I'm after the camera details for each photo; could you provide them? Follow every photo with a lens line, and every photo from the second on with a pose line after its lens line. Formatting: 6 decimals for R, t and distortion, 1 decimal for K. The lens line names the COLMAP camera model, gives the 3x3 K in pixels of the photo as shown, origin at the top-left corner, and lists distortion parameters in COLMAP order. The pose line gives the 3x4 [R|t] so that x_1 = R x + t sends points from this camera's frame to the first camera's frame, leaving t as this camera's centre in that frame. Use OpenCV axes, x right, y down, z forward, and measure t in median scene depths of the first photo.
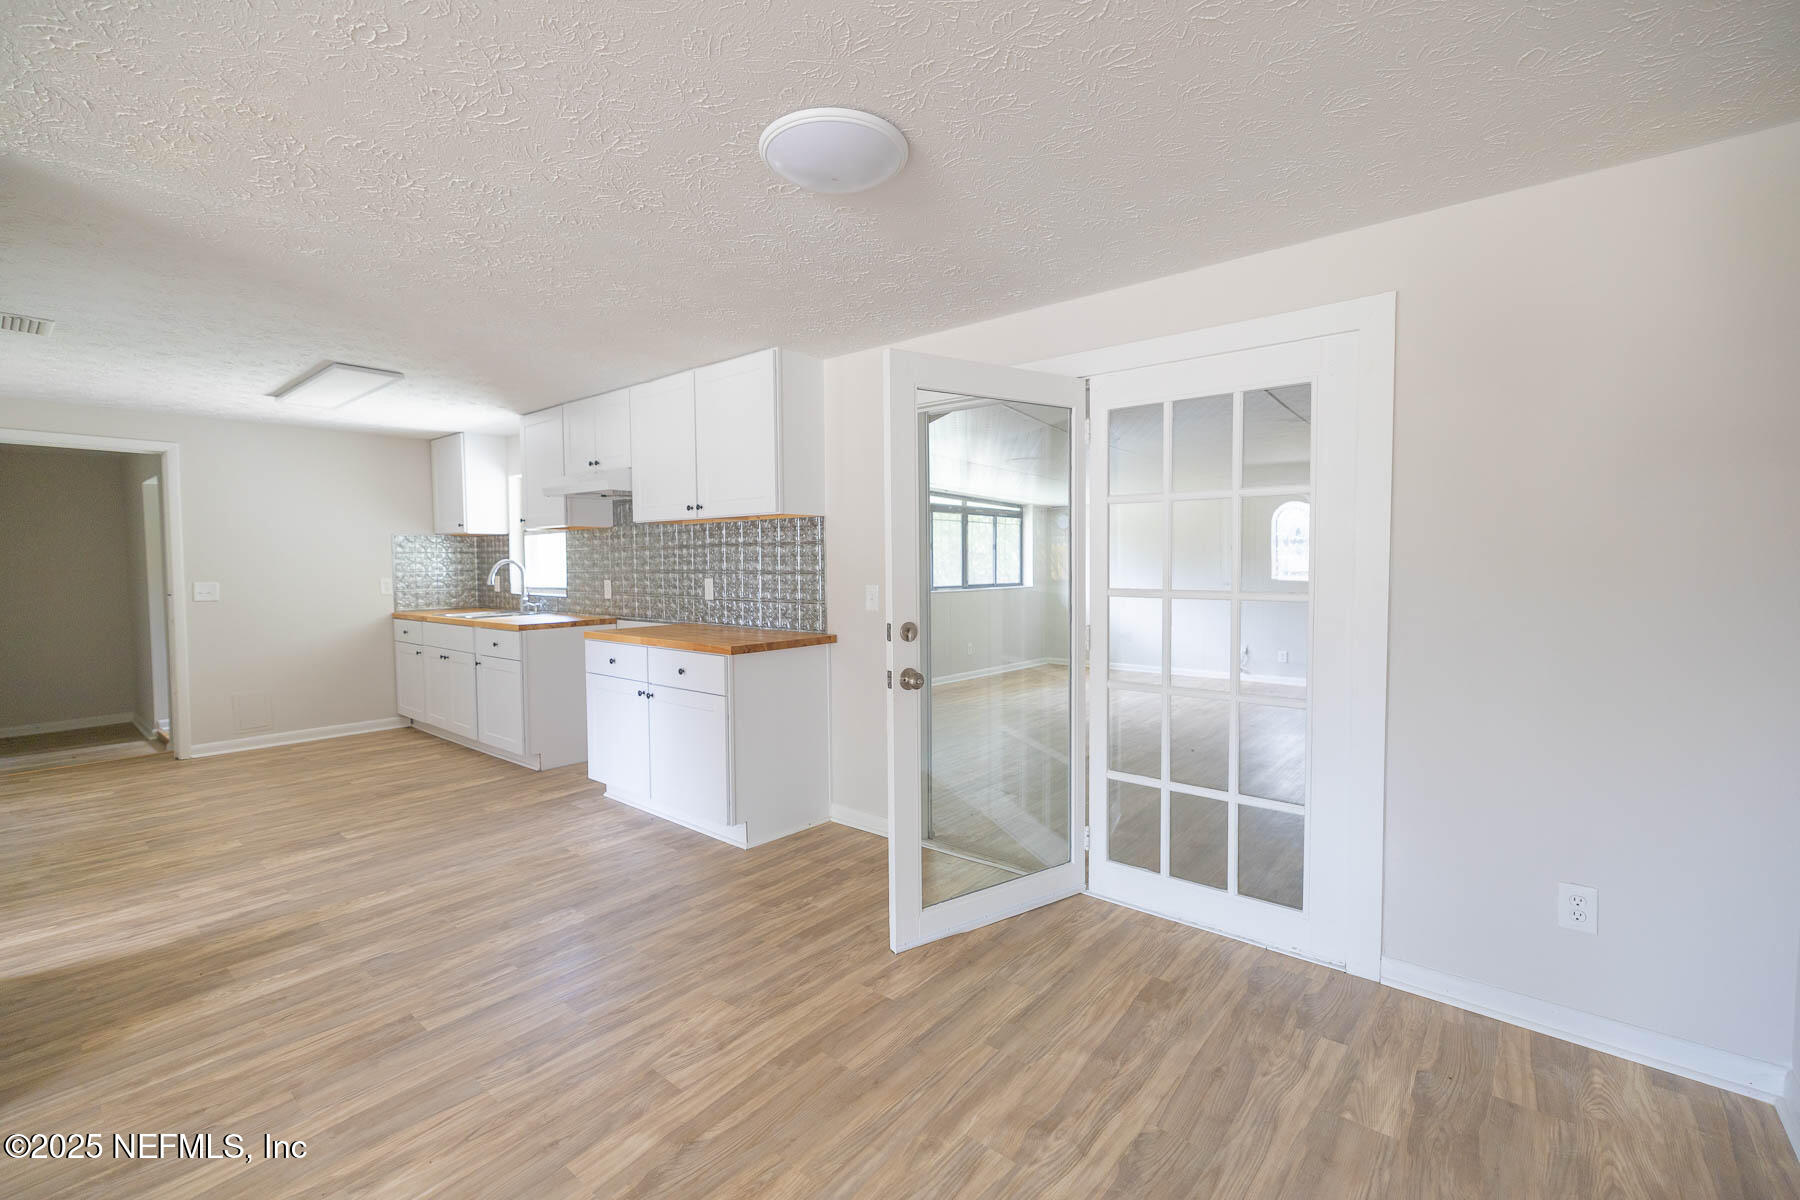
lens RADIAL K [[769.3, 0, 900.0], [0, 769.3, 600.0], [0, 0, 1]] dist [0.000520, 0.000064]
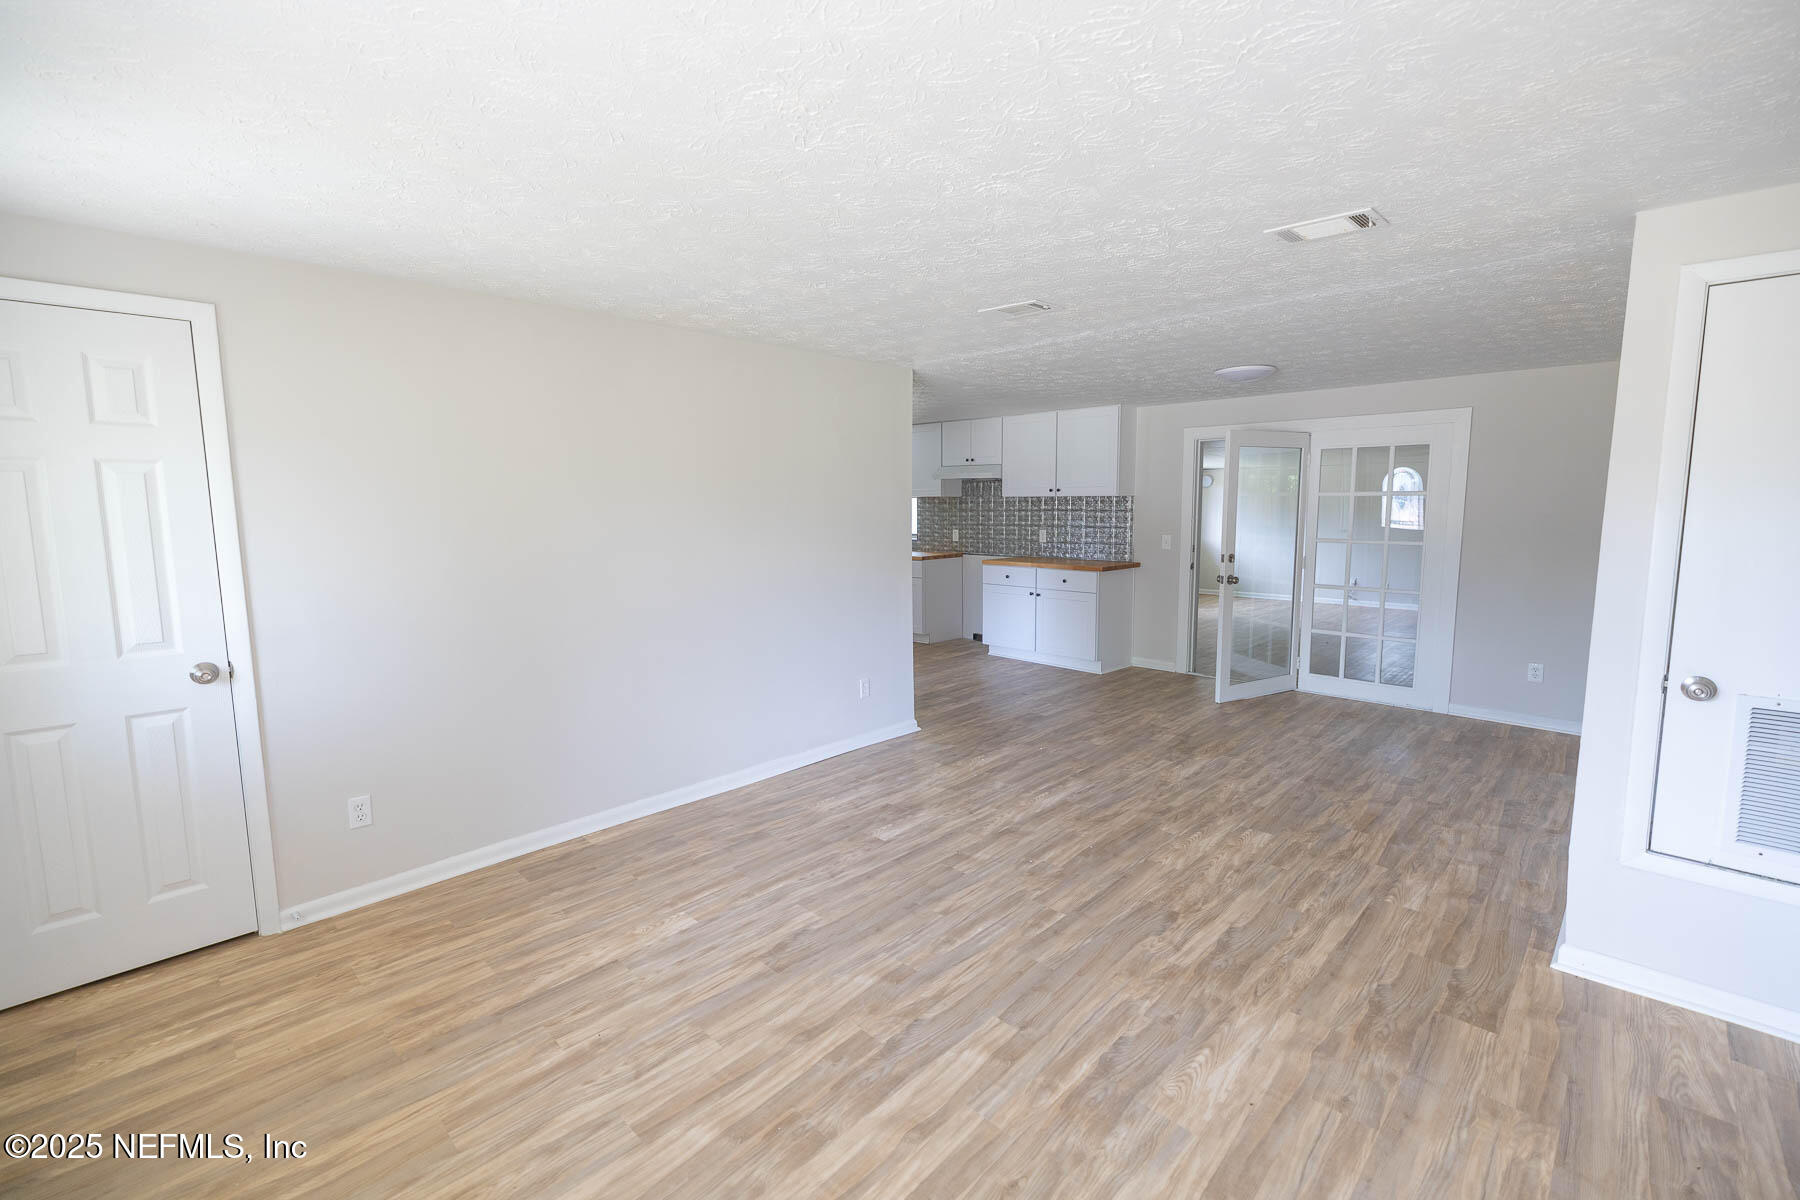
lens RADIAL K [[769.3, 0, 900.0], [0, 769.3, 600.0], [0, 0, 1]] dist [0.000520, 0.000064]
pose [[0.996990, 0.009295, -0.076971, -0.475731], [-0.003377, 0.997051, 0.076666, -0.003000], [0.077457, -0.076176, 0.994081, -0.791711]]
